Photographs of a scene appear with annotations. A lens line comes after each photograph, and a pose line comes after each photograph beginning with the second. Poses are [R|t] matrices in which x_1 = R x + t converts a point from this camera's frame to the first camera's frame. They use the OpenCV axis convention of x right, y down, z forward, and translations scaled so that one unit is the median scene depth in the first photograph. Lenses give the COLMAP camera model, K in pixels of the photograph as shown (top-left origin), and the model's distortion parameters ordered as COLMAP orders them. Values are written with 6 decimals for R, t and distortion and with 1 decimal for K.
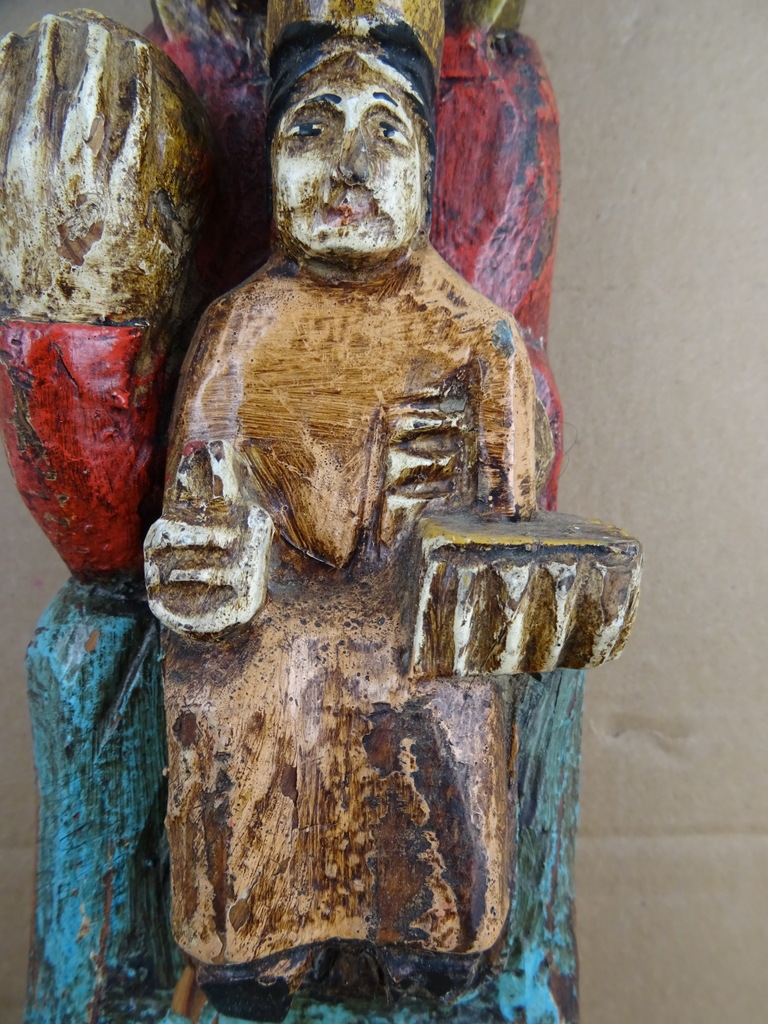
lens RADIAL K [[711.7, 0, 384.0], [0, 711.7, 512.0], [0, 0, 1]] dist [0.002322, -0.000066]
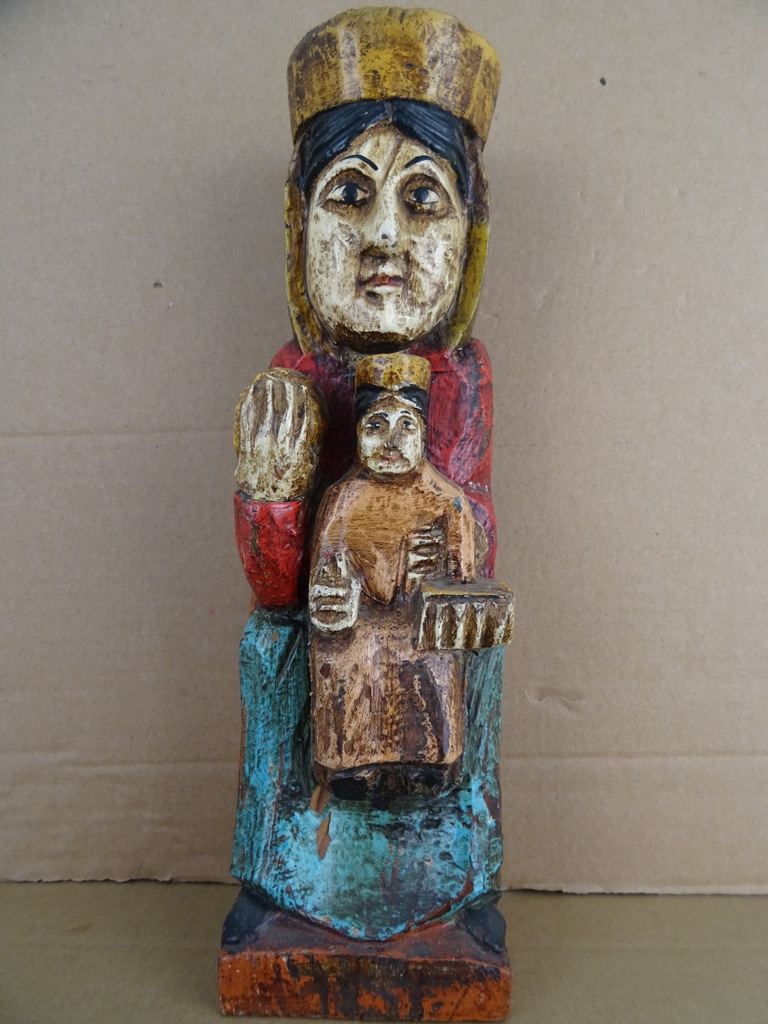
lens RADIAL K [[709.7, 0, 373.9], [0, 709.7, 513.3], [0, 0, 1]] dist [-0.008844, -0.001651]
pose [[0.998989, -0.005840, -0.044575, -0.001110], [0.003939, 0.999084, -0.042605, -0.118962], [0.044783, 0.042386, 0.998097, -1.315659]]
